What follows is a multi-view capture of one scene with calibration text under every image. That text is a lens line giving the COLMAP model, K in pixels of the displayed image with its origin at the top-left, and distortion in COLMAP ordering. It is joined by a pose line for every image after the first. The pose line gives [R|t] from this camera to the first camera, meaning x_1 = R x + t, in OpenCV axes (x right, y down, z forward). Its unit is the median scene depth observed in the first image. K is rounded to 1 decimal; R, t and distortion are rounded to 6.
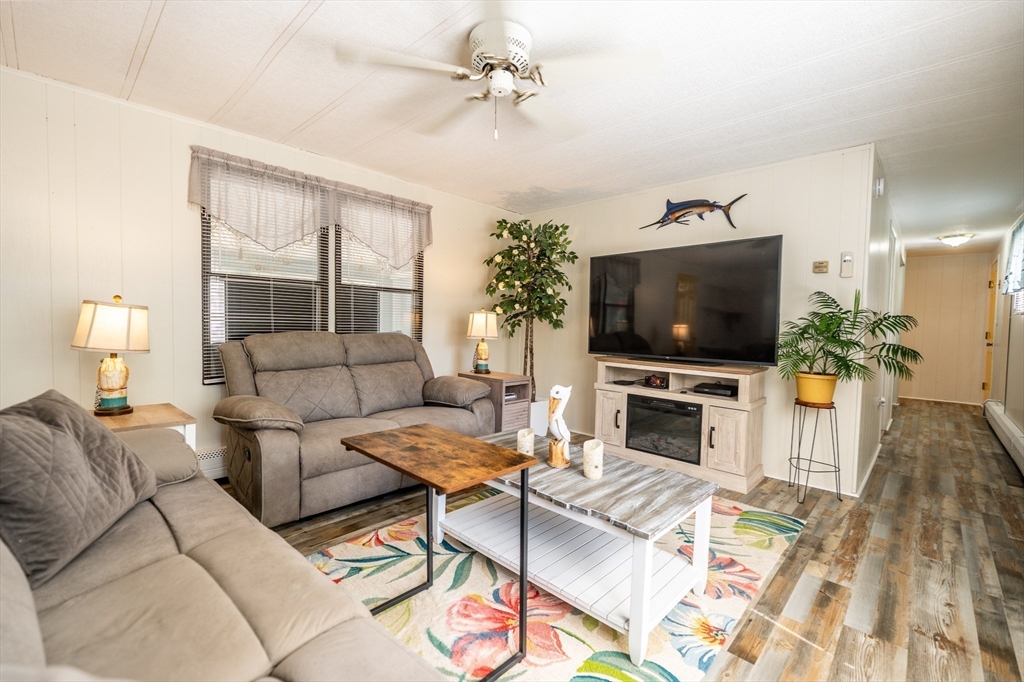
lens RADIAL K [[440.7, 0, 518.6], [0, 440.7, 339.9], [0, 0, 1]] dist [0.001359, -0.000967]
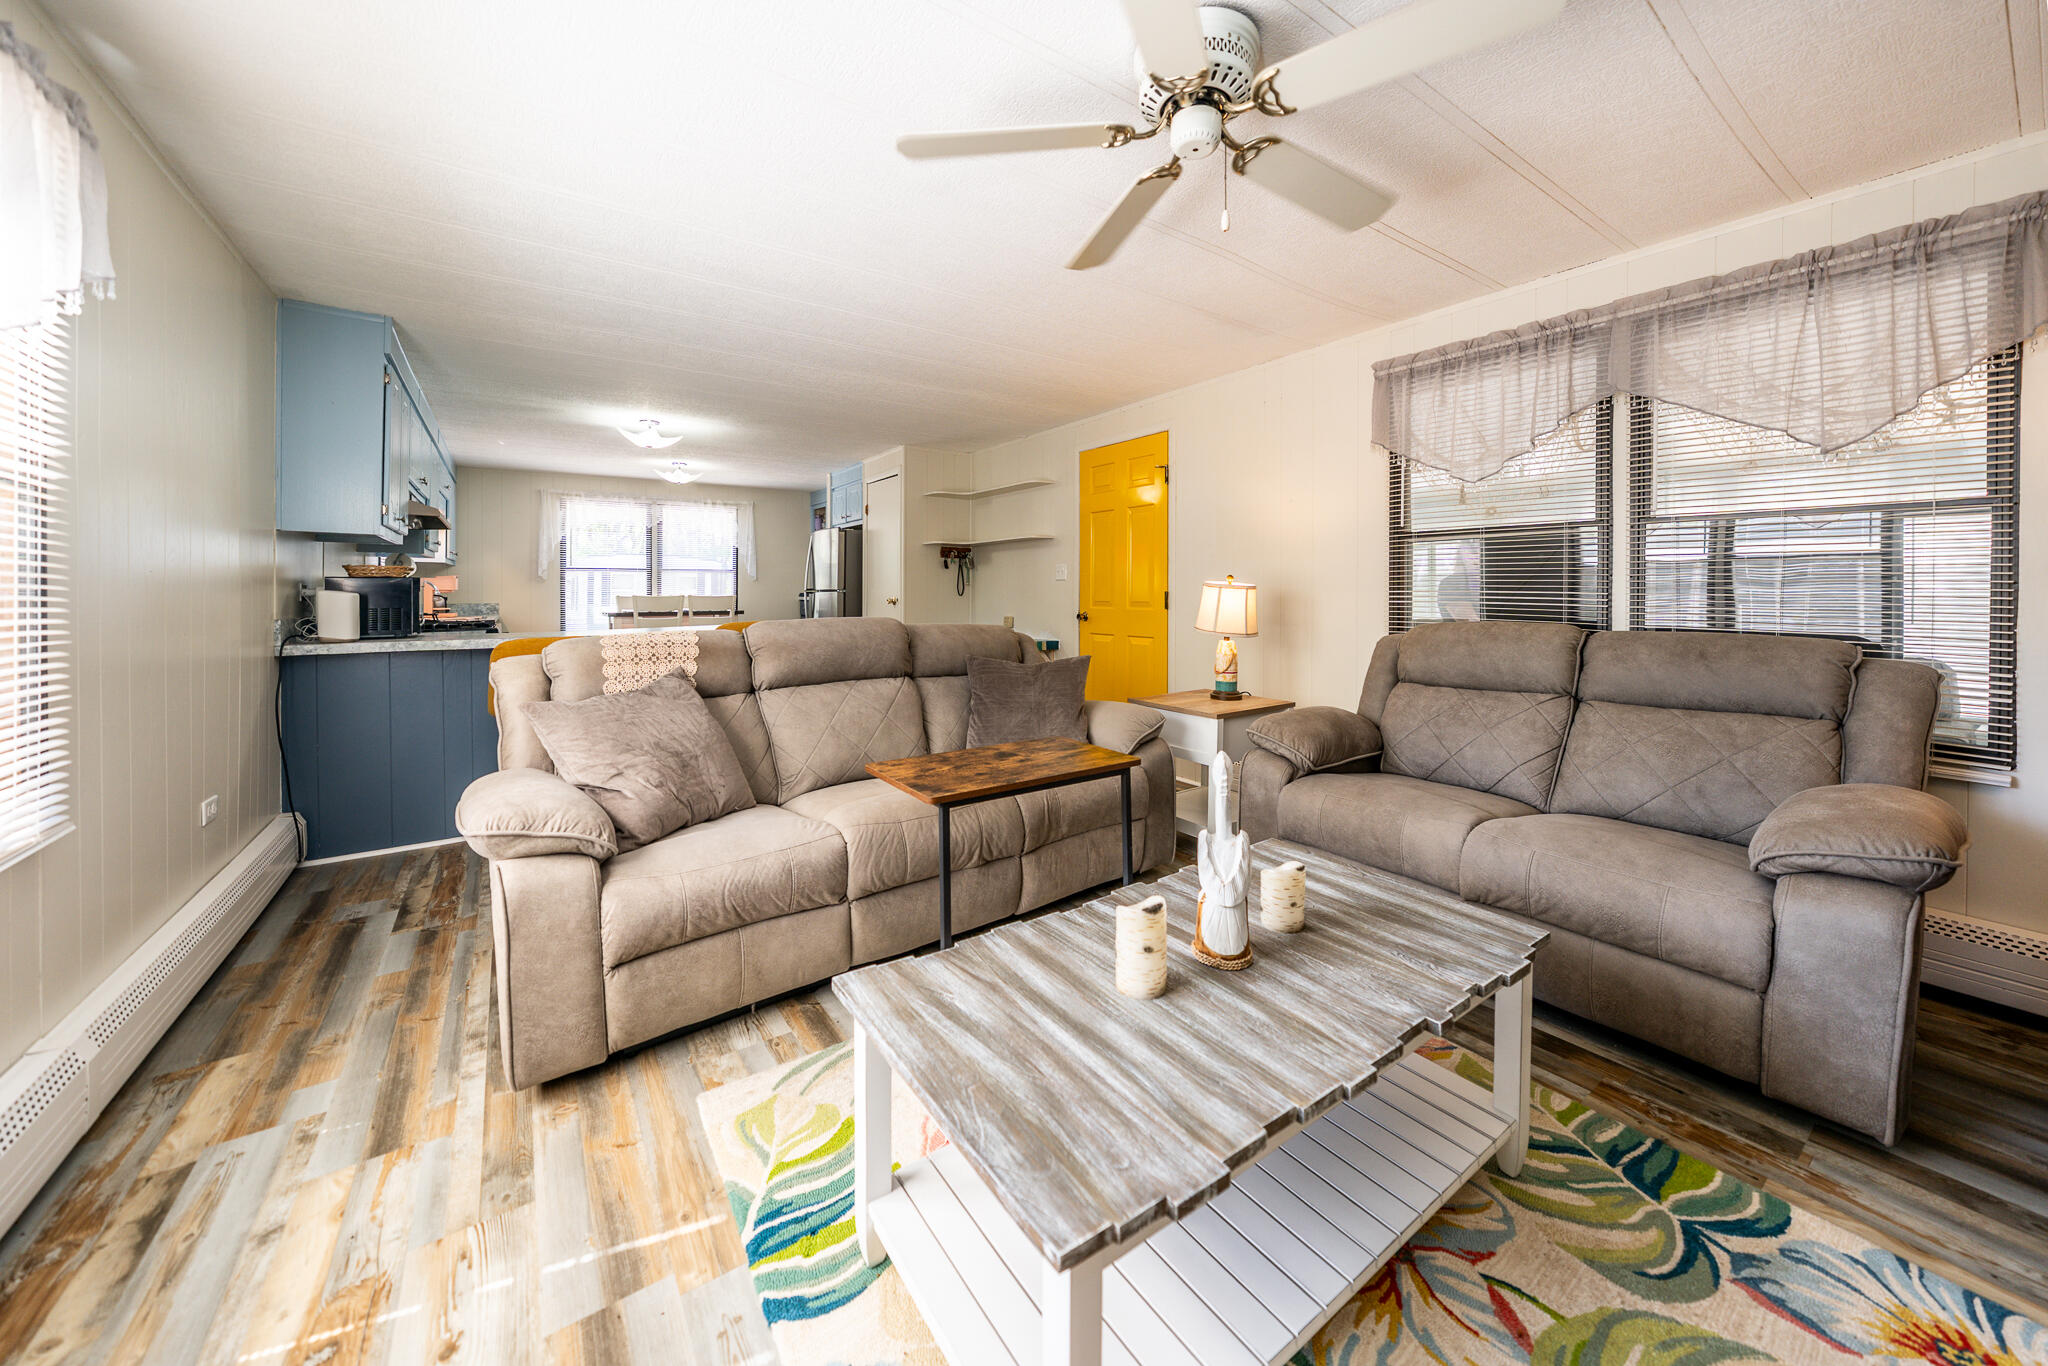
lens RADIAL K [[711.0, 0, 1011.3], [0, 711.0, 598.2], [0, 0, 1]] dist [-0.000105, -0.000592]
pose [[-0.201996, -0.011440, -0.979319, 0.481543], [-0.045707, 0.998952, -0.002242, -0.017981], [0.978319, 0.044309, -0.202308, 0.588050]]
